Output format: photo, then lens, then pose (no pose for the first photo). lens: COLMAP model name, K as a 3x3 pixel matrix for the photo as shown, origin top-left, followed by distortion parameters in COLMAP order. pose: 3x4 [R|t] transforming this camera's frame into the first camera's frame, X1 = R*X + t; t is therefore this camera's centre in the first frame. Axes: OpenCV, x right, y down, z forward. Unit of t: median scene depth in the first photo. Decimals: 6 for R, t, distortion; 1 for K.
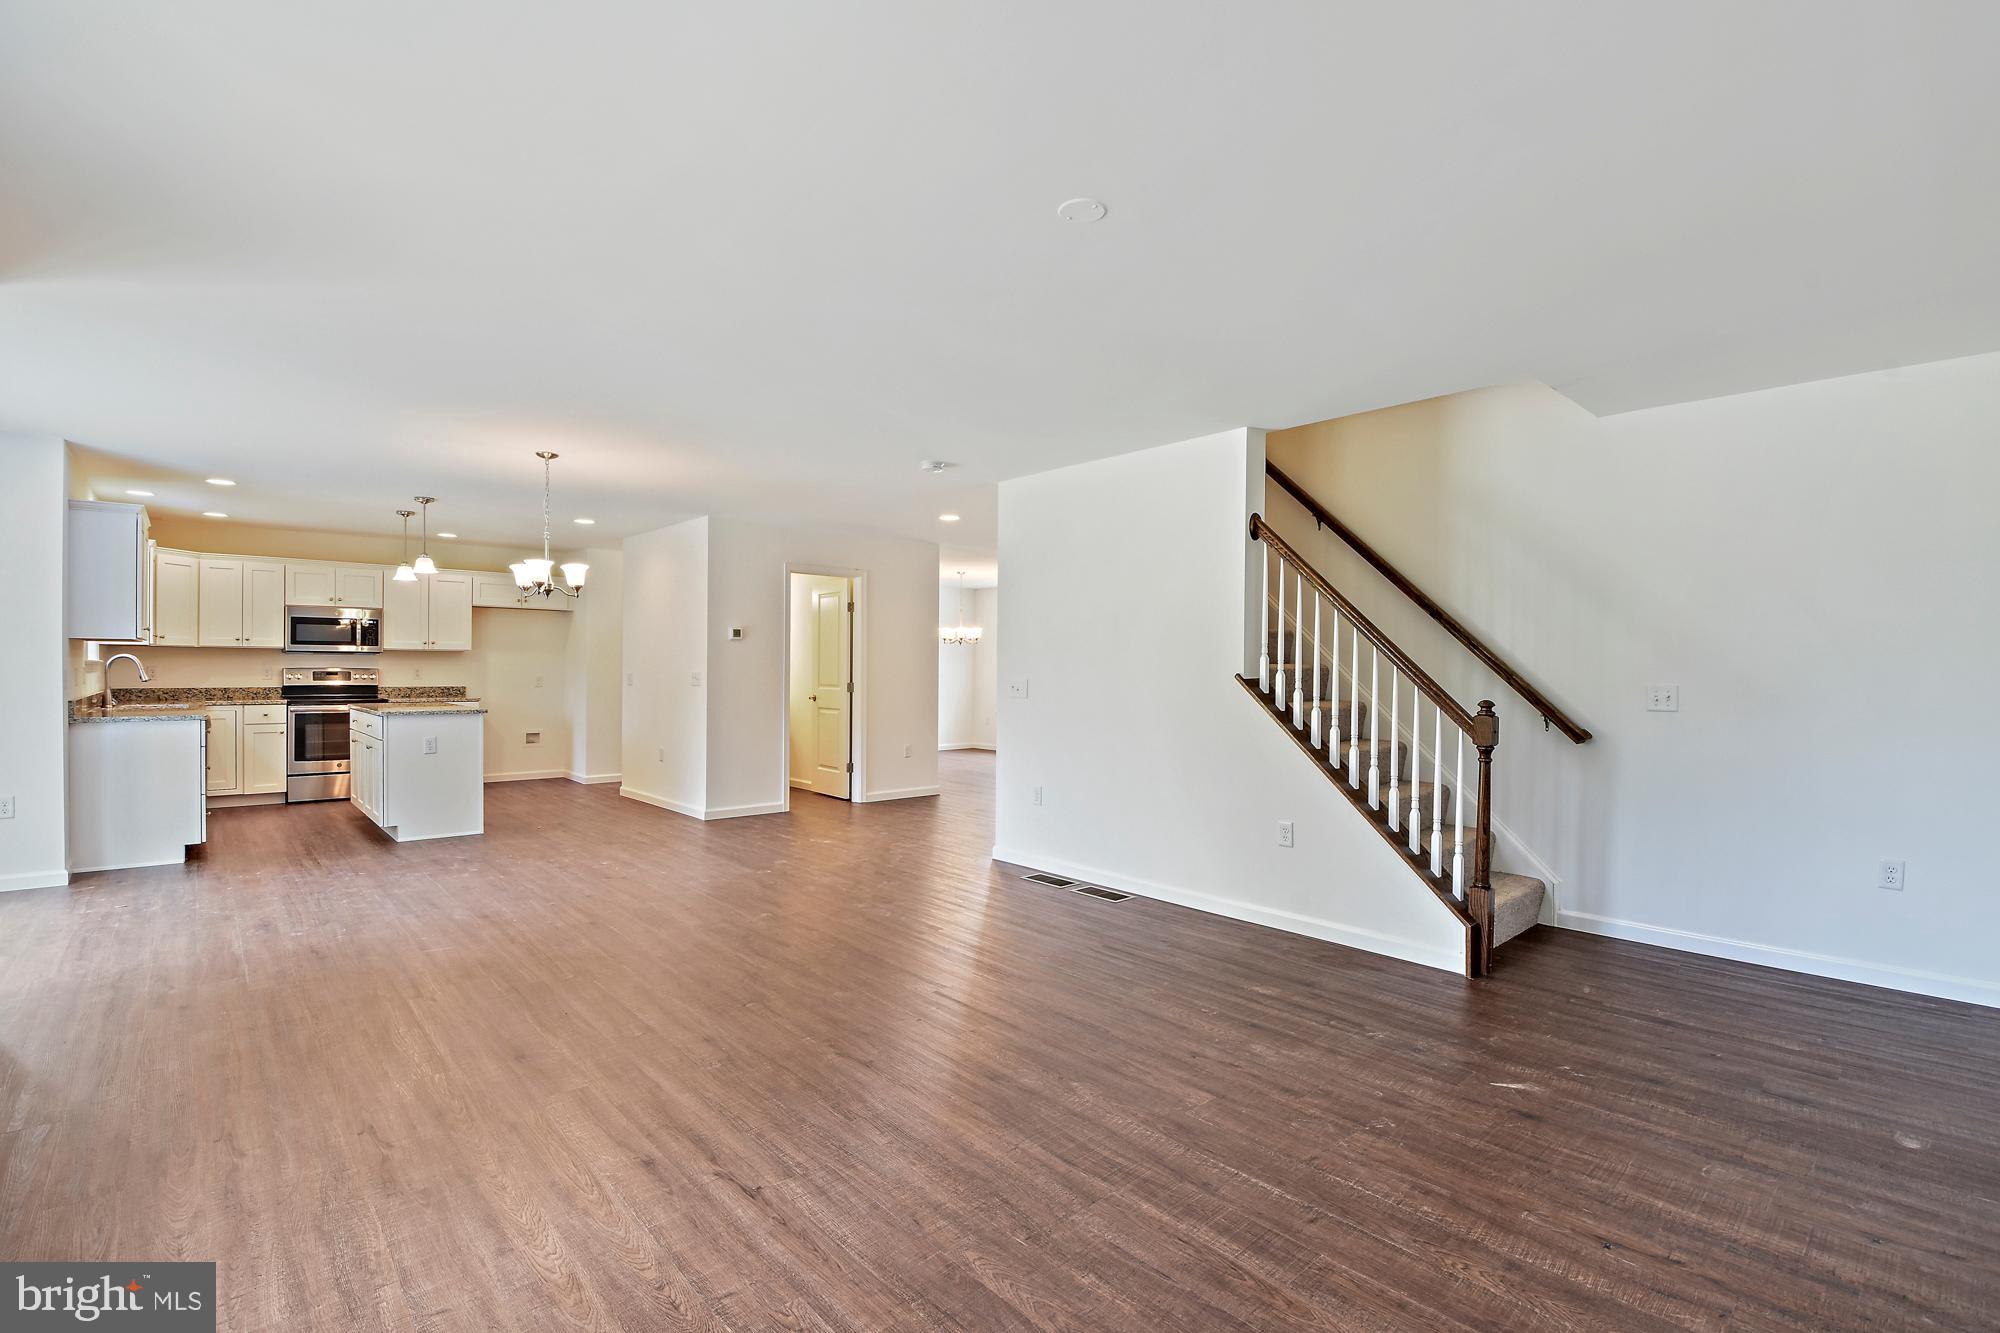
lens RADIAL K [[882.1, 0, 1040.9], [0, 882.1, 671.1], [0, 0, 1]] dist [-0.000115, -0.013105]
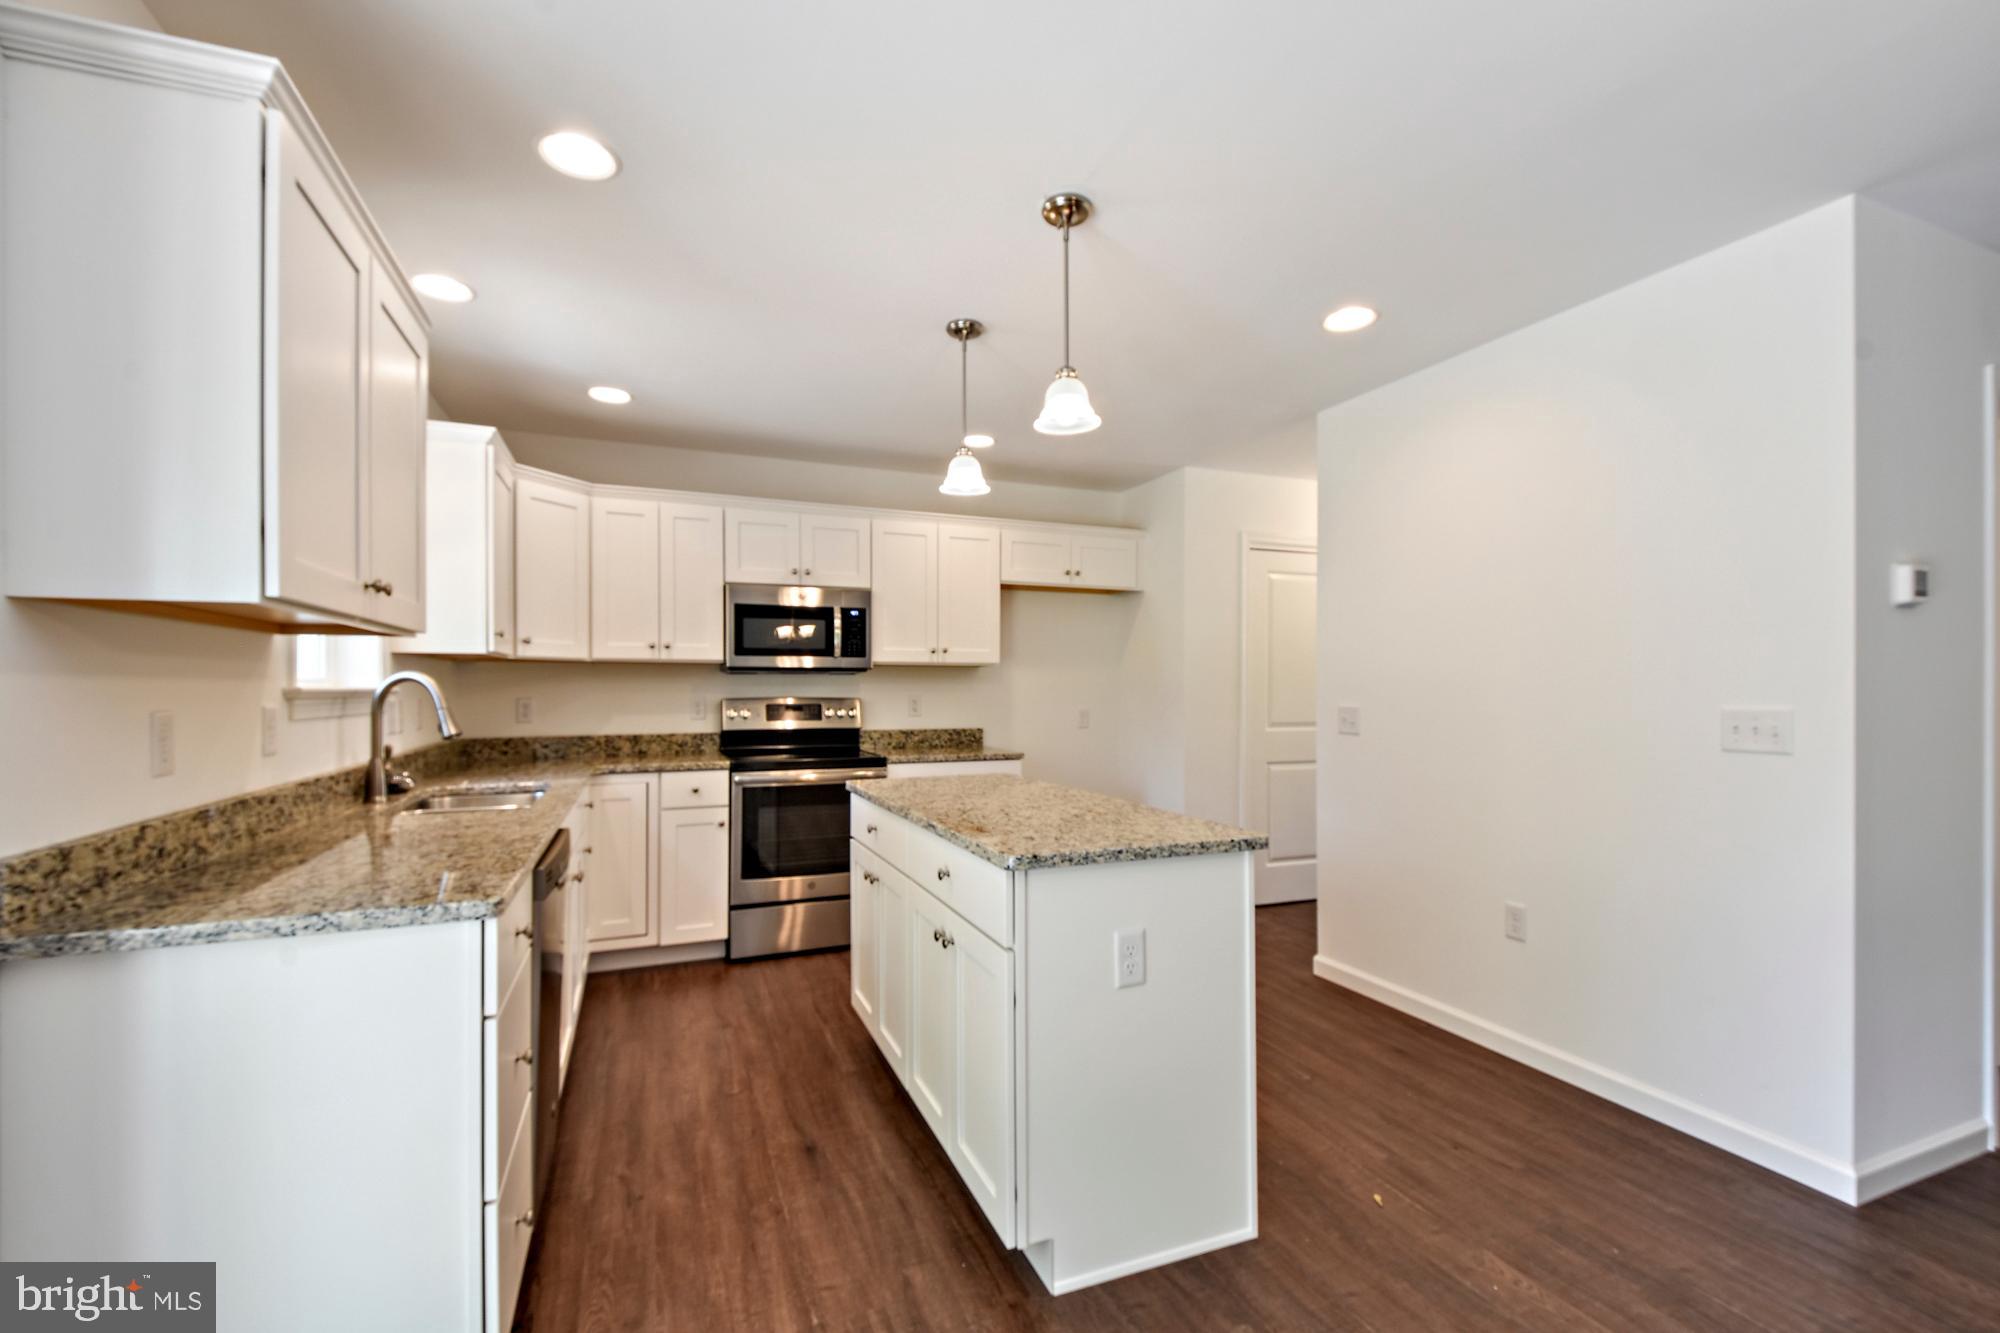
lens RADIAL K [[918.9, 0, 1038.4], [0, 918.9, 676.6], [0, 0, 1]] dist [0.001489, 0.000027]
pose [[0.930953, -0.012906, -0.364911, -0.488062], [0.006513, 0.999803, -0.018743, -0.005501], [0.365081, 0.015072, 0.930854, 0.555541]]
